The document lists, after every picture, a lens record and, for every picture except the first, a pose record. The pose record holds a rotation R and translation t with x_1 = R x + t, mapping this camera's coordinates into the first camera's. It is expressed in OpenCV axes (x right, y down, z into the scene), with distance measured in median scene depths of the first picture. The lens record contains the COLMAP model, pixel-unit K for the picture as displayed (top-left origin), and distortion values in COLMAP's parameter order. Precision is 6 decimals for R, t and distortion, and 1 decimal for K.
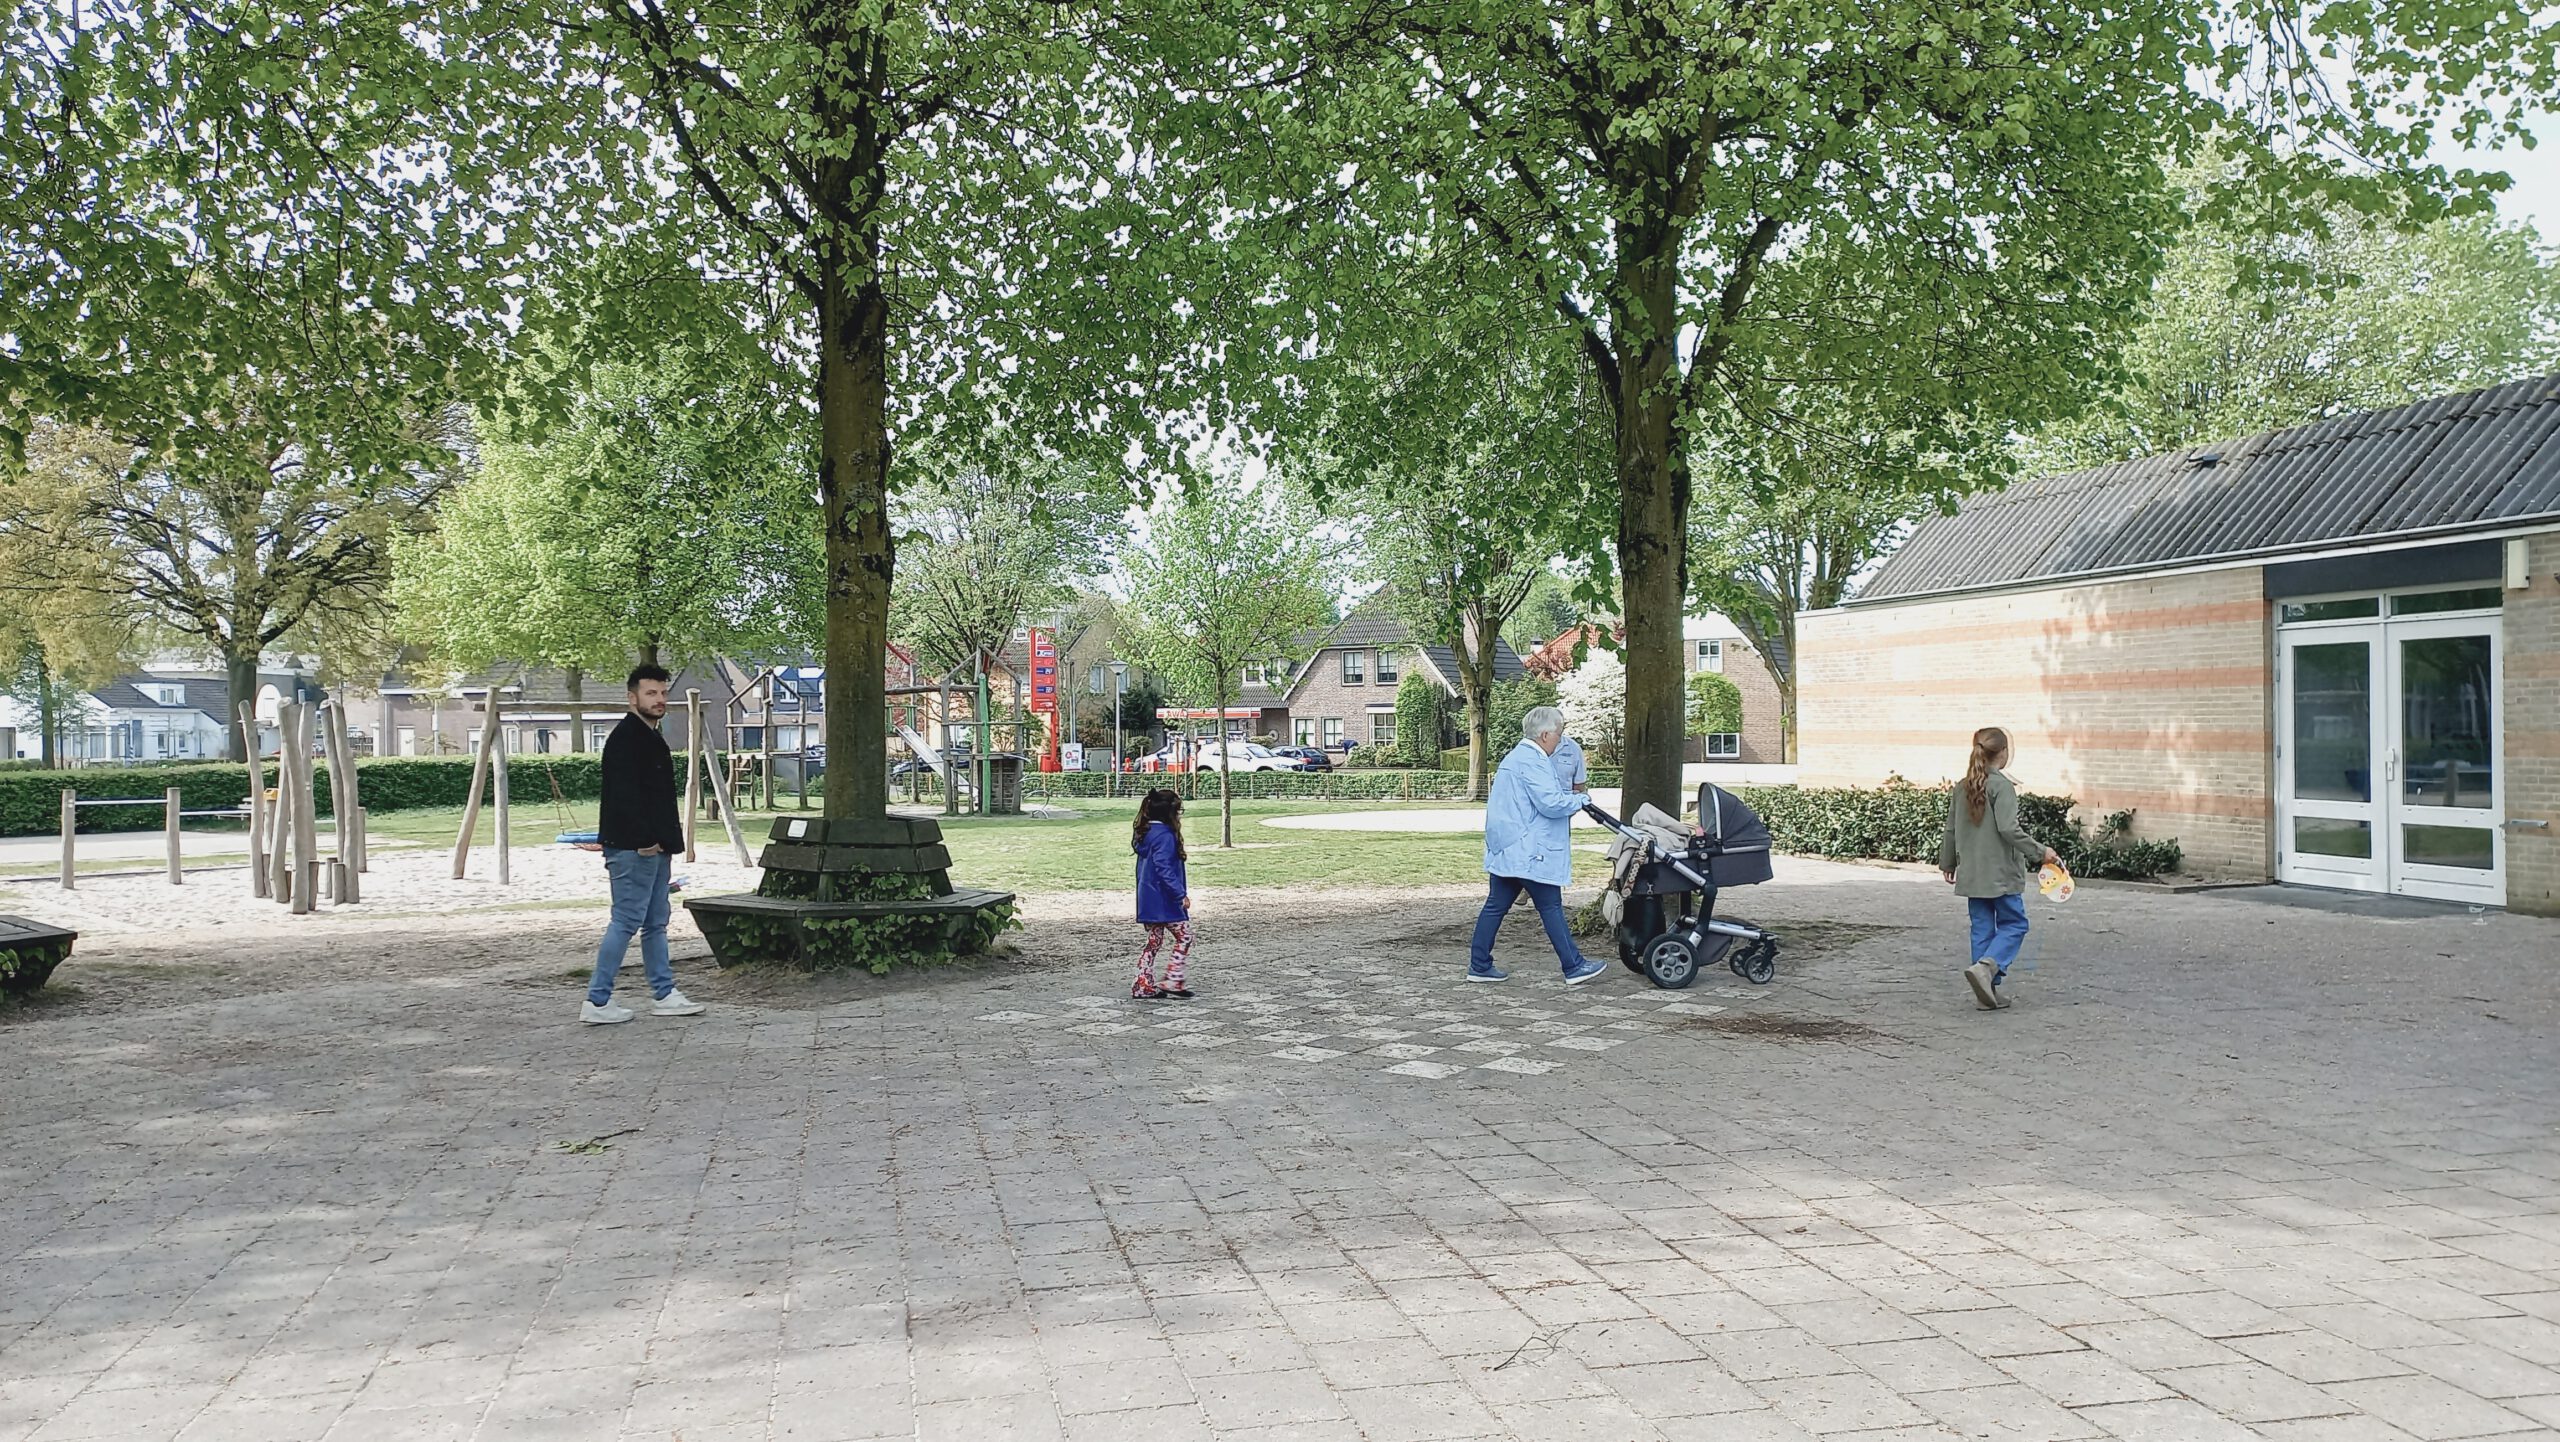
lens RADIAL K [[1789.1, 0, 1271.4], [0, 1789.1, 734.1], [0, 0, 1]] dist [0.024315, 0.010433]
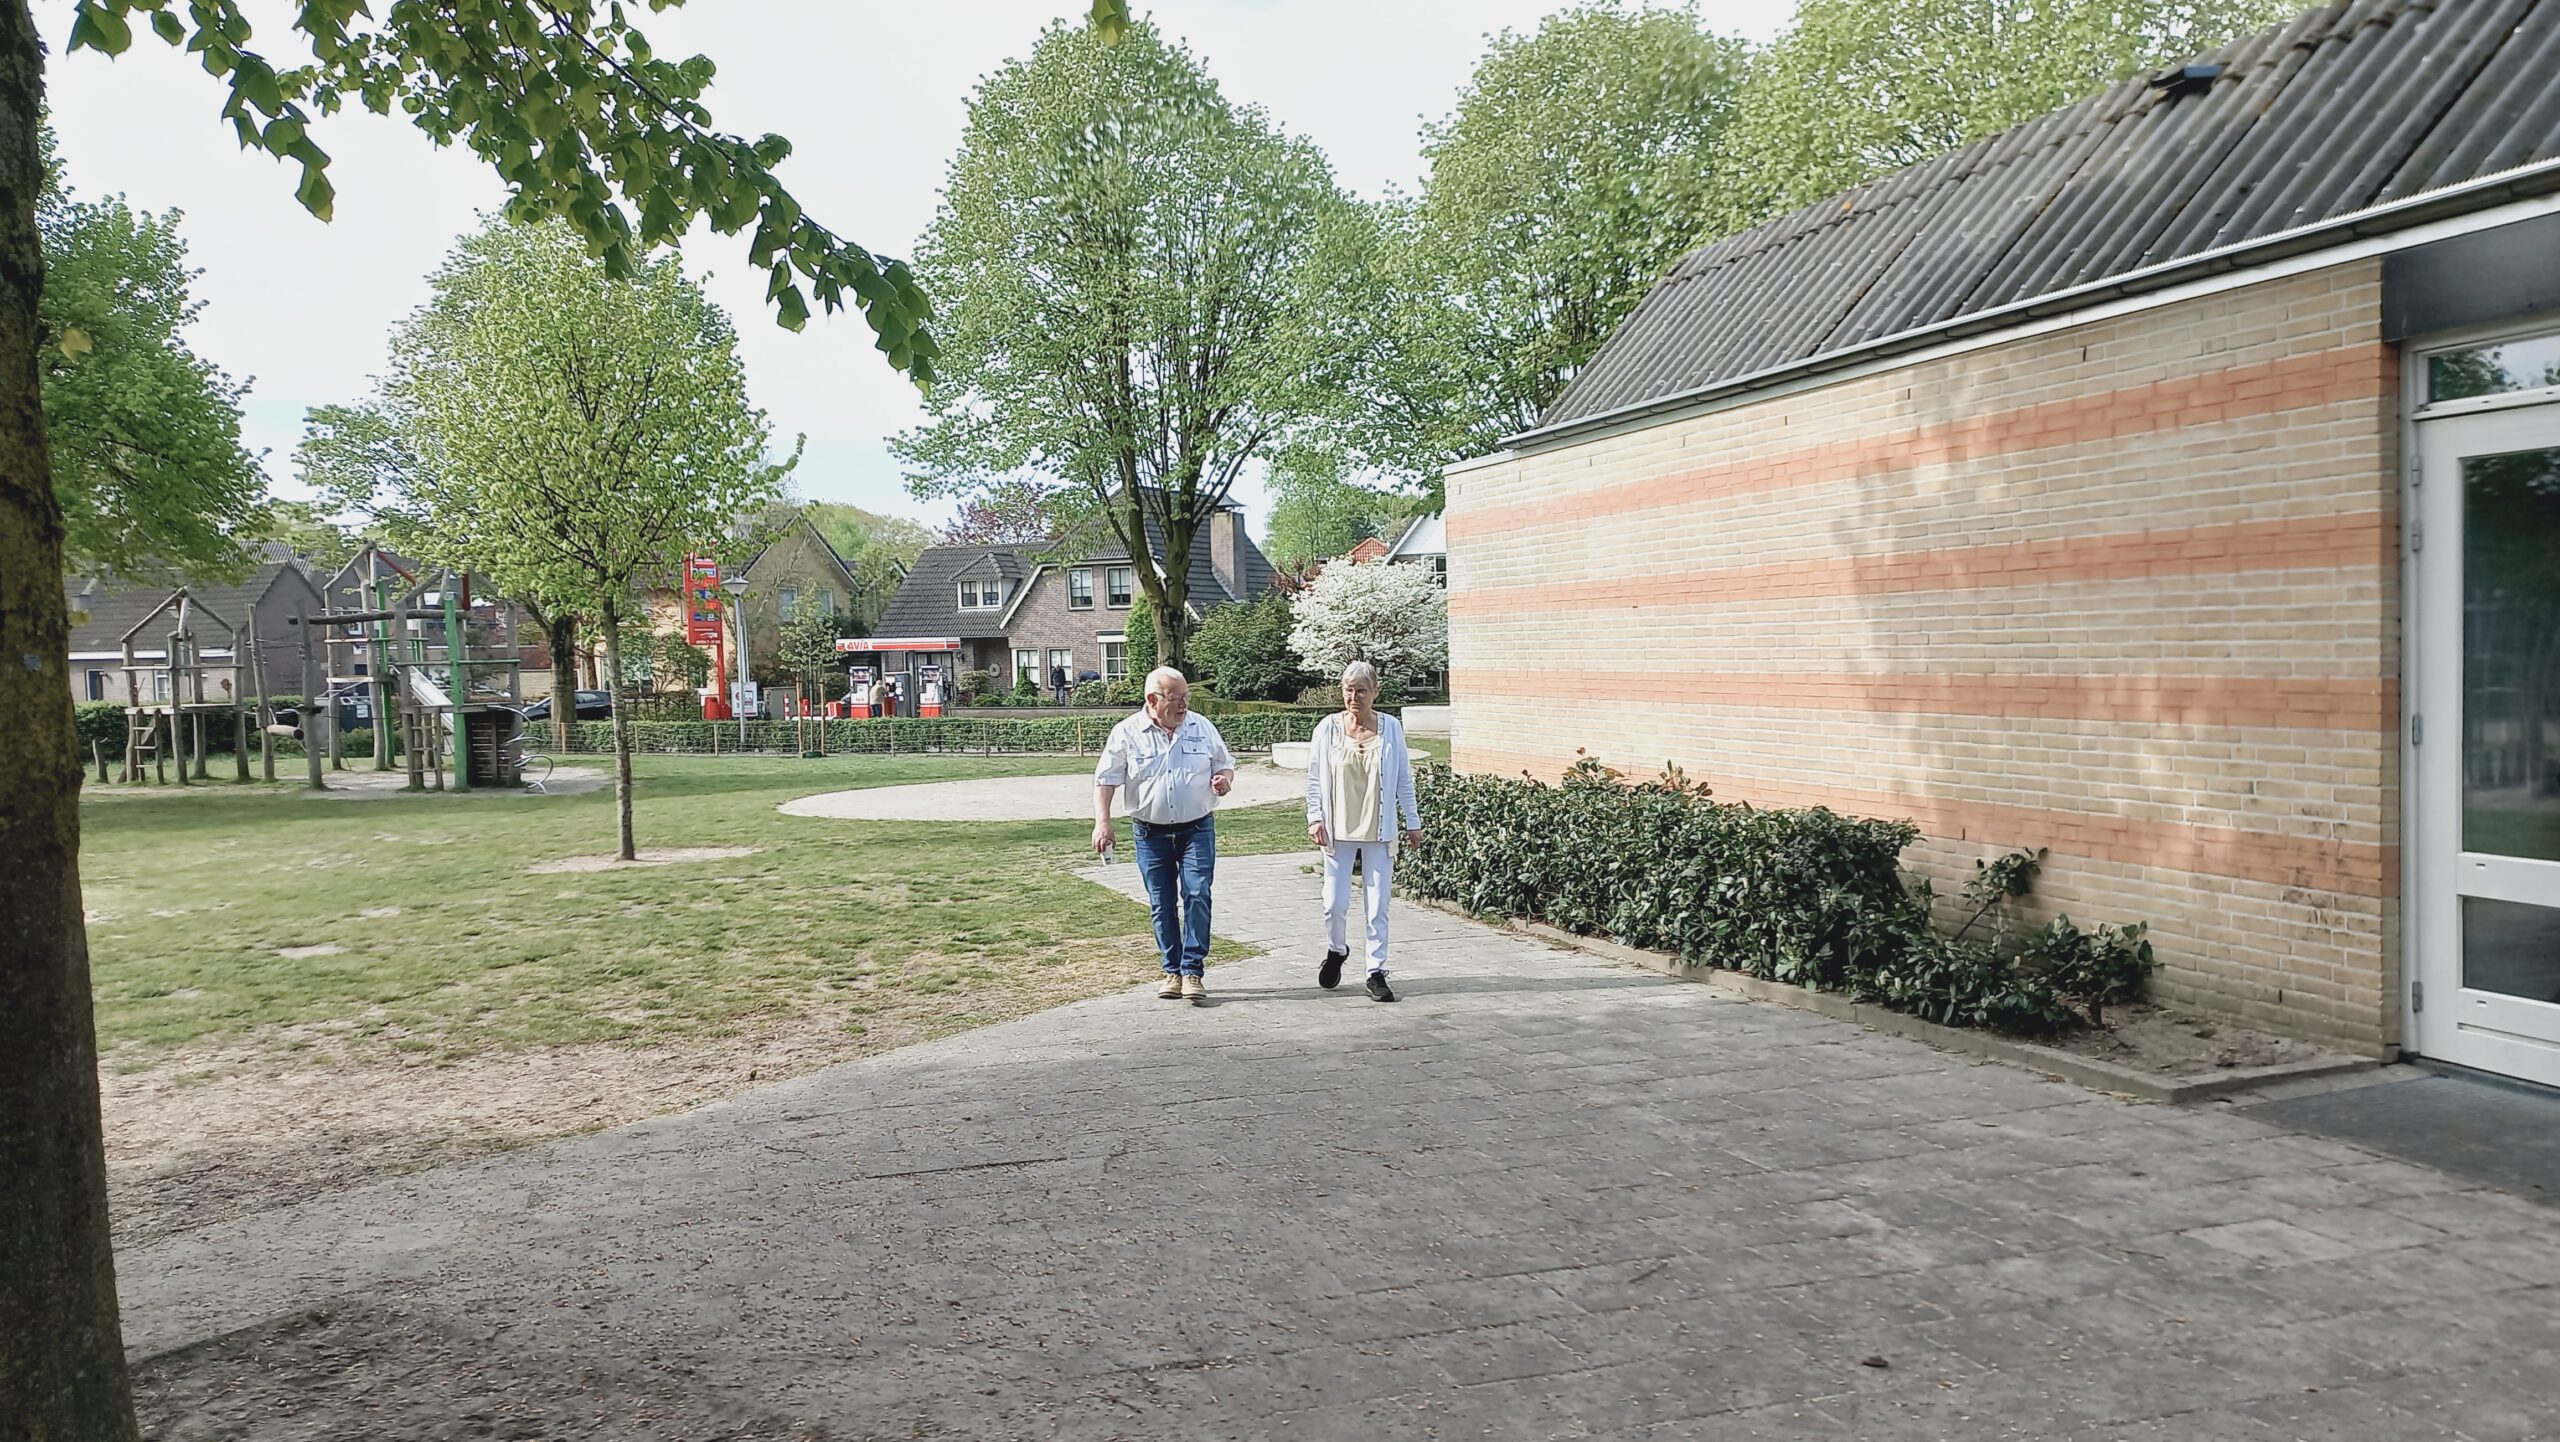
lens RADIAL K [[1789.1, 0, 1288.8], [0, 1789.1, 710.5], [0, 0, 1]] dist [0.024315, 0.010433]
pose [[0.995852, -0.012971, 0.090057, 0.240859], [0.010531, 0.999566, 0.027525, -0.006891], [-0.090375, -0.026462, 0.995556, 0.547113]]
